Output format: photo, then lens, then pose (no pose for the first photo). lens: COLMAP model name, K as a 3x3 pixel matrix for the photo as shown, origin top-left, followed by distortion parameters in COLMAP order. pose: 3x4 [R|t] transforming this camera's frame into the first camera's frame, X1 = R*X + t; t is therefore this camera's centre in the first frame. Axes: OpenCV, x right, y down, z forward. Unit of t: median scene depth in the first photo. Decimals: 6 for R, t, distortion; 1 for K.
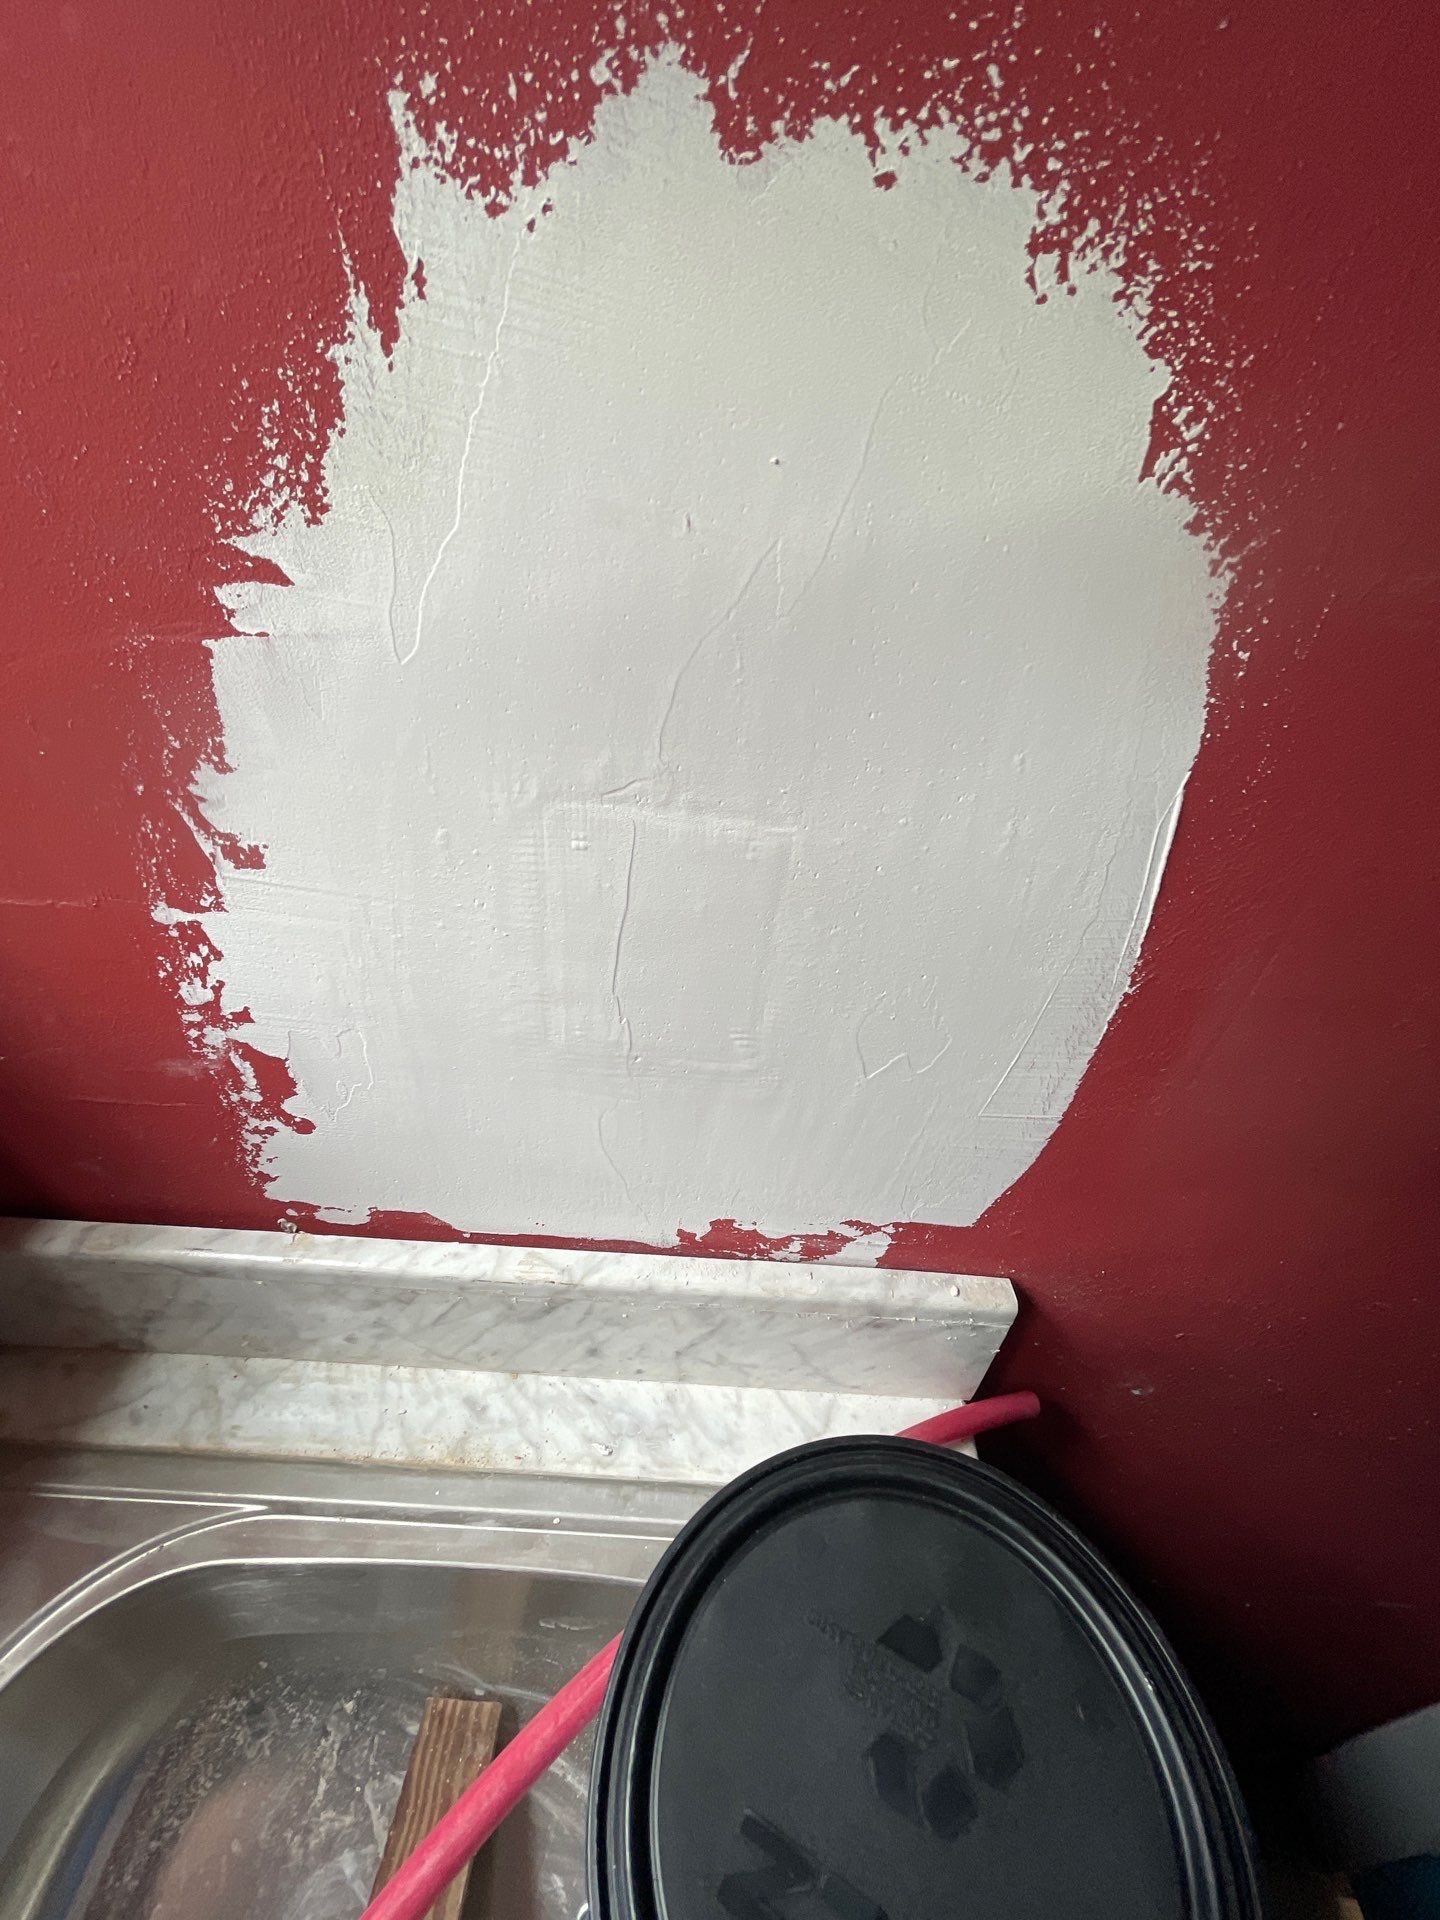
lens RADIAL K [[769.7, 0, 724.5], [0, 769.7, 952.5], [0, 0, 1]] dist [-0.002811, -0.000058]
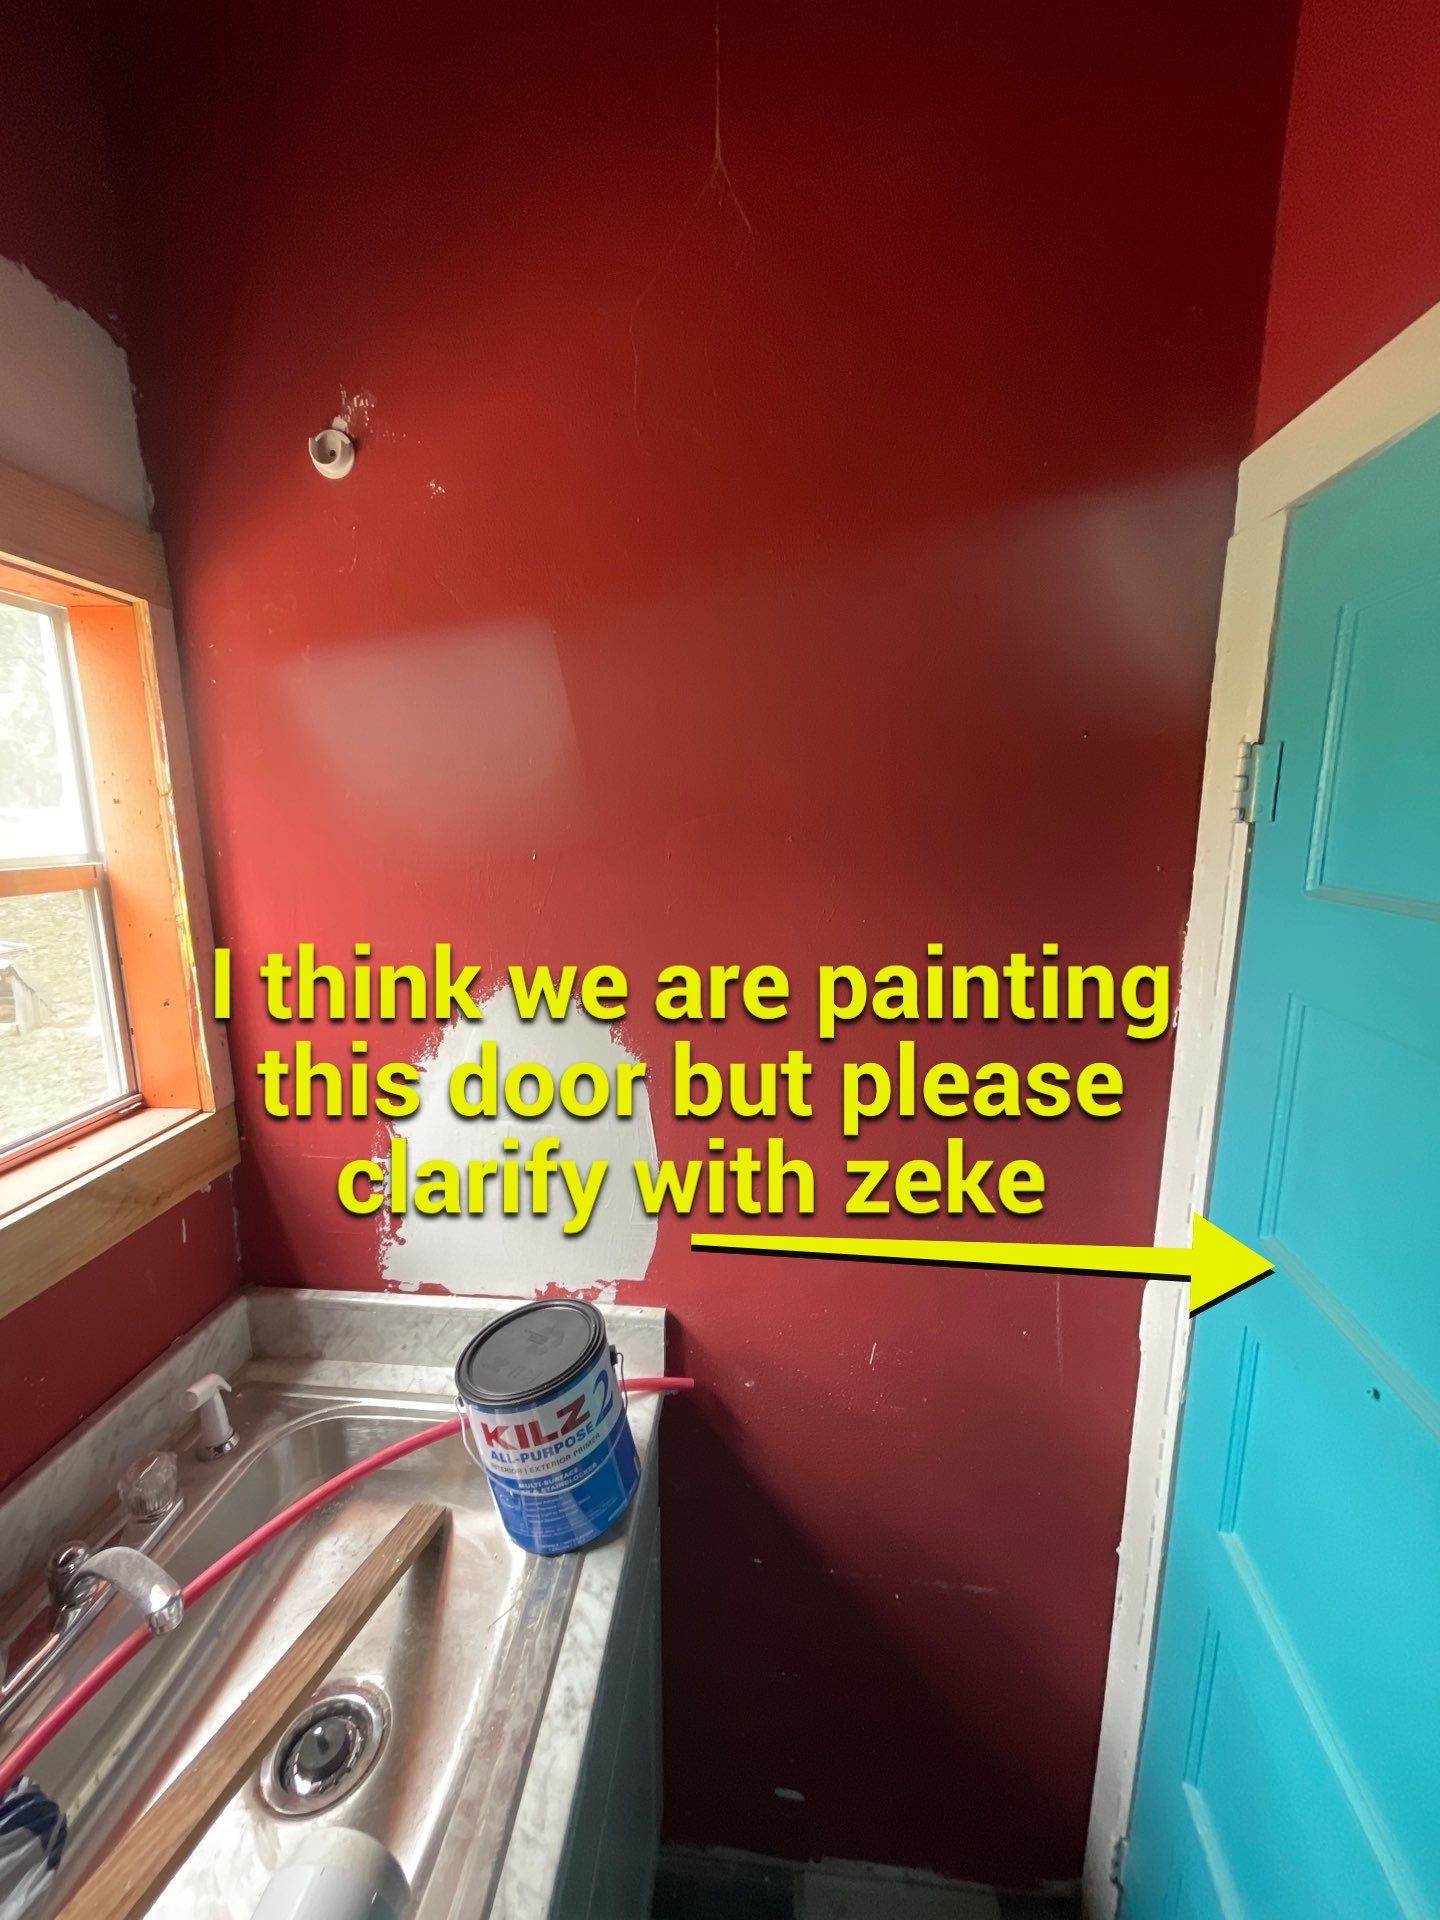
lens RADIAL K [[769.7, 0, 714.4], [0, 769.7, 959.1], [0, 0, 1]] dist [-0.002811, -0.000058]
pose [[0.995752, -0.059946, -0.069891, 0.780230], [0.026535, 0.913660, -0.405611, 0.413161], [0.088172, 0.402034, 0.911370, -1.723618]]
